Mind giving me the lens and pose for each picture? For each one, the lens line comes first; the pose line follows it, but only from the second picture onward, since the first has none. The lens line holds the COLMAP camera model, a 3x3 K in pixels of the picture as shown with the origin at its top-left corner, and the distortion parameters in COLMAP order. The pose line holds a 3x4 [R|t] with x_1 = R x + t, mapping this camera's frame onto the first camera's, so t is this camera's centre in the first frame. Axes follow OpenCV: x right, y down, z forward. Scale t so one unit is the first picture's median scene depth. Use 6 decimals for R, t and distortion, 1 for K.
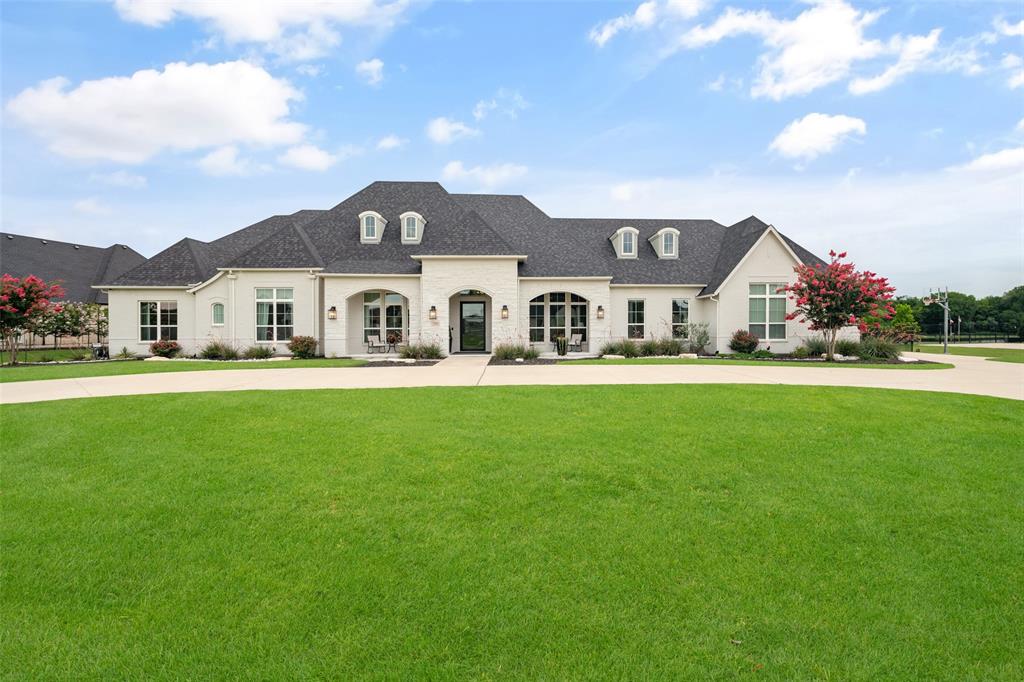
lens RADIAL K [[511.0, 0, 540.8], [0, 511.0, 314.4], [0, 0, 1]] dist [0.003683, -0.001029]
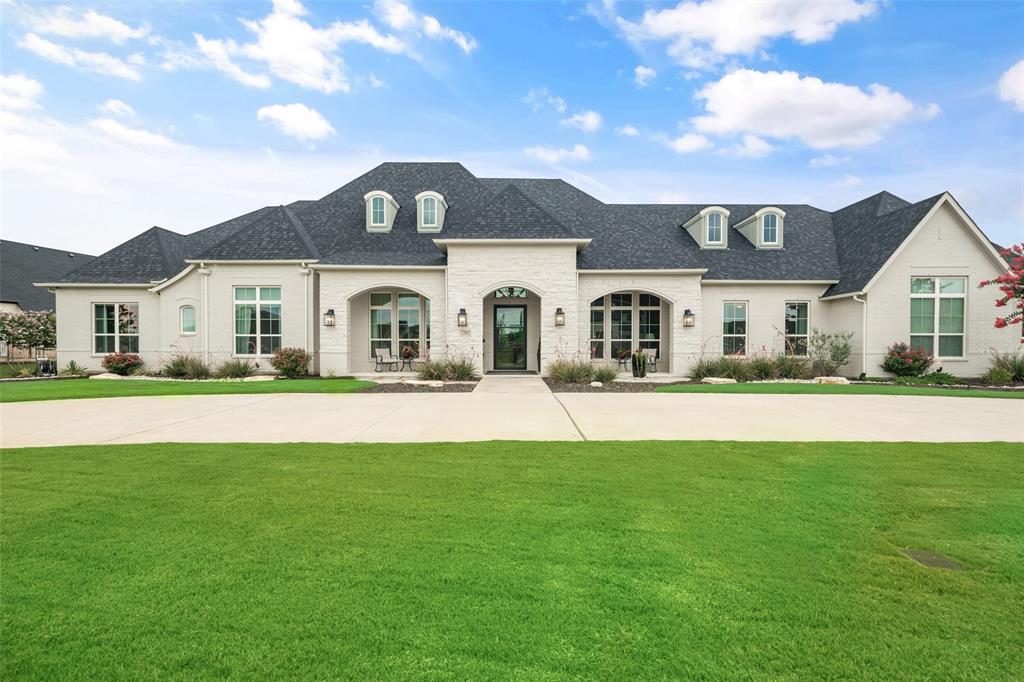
lens RADIAL K [[511.0, 0, 509.3], [0, 511.0, 343.4], [0, 0, 1]] dist [0.003683, -0.001029]
pose [[0.997595, 0.005649, -0.069087, -0.086792], [-0.004203, 0.999769, 0.021058, 0.016972], [0.069190, -0.020717, 0.997388, 0.252733]]
